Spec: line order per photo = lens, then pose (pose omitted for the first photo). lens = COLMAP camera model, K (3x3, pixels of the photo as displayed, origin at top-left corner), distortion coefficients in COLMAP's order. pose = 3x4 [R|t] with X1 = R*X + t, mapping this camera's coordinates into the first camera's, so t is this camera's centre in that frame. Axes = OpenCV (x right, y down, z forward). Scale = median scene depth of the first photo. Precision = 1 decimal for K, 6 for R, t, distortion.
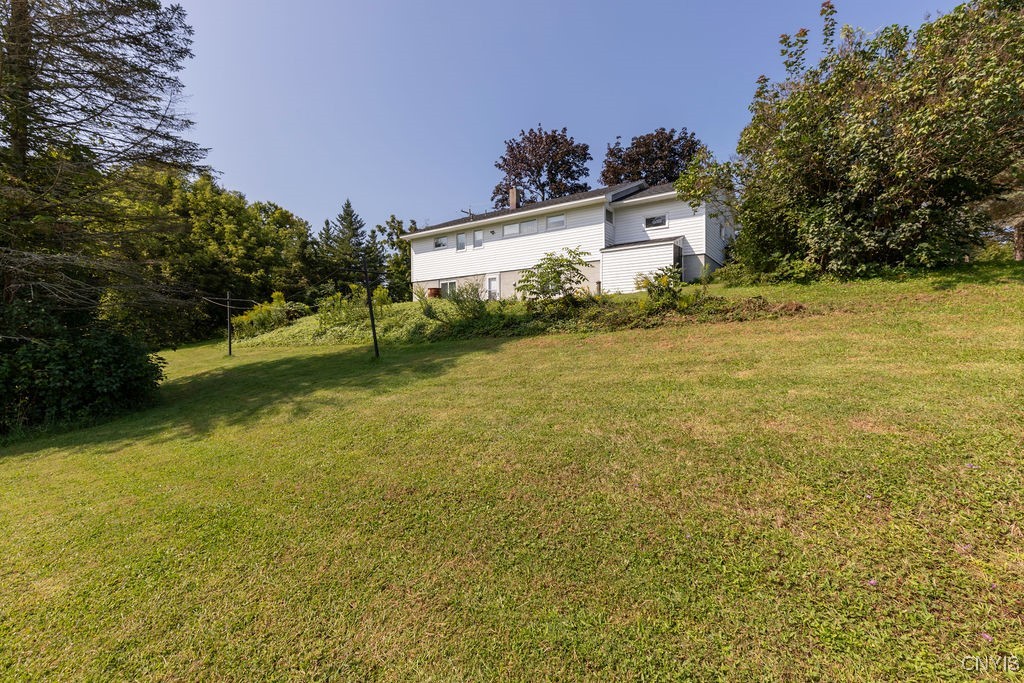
lens RADIAL K [[429.8, 0, 509.2], [0, 429.8, 348.5], [0, 0, 1]] dist [-0.013434, 0.000148]
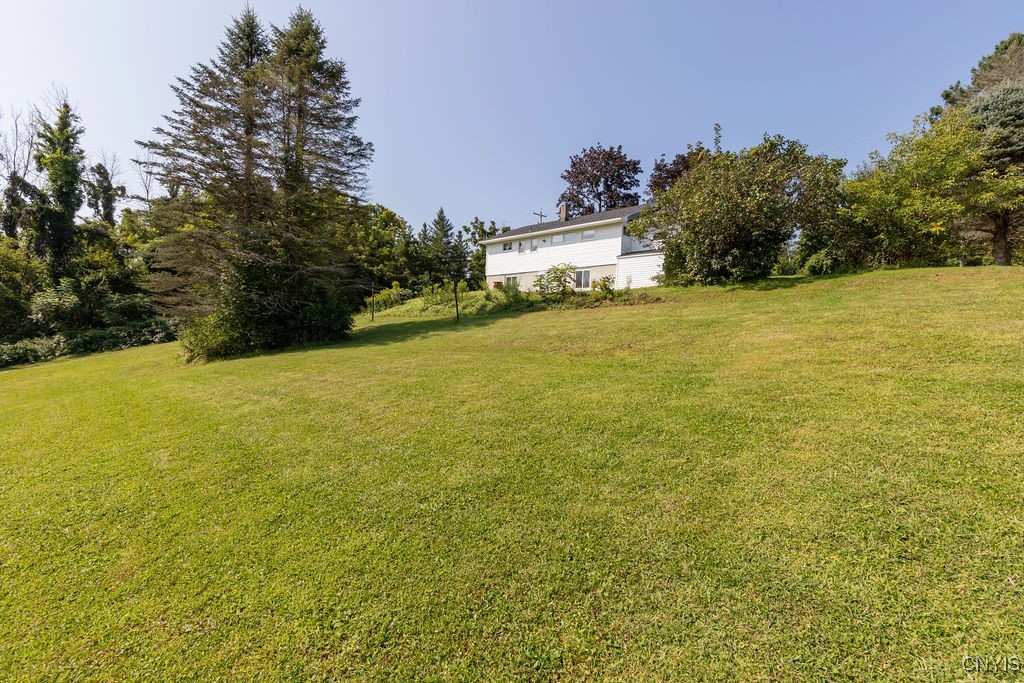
lens RADIAL K [[429.8, 0, 509.2], [0, 429.8, 348.5], [0, 0, 1]] dist [-0.013434, 0.000148]
pose [[0.982225, 0.049937, -0.180941, 0.071823], [-0.045558, 0.998561, 0.028281, 0.022312], [0.182093, -0.019535, 0.983087, -0.224789]]
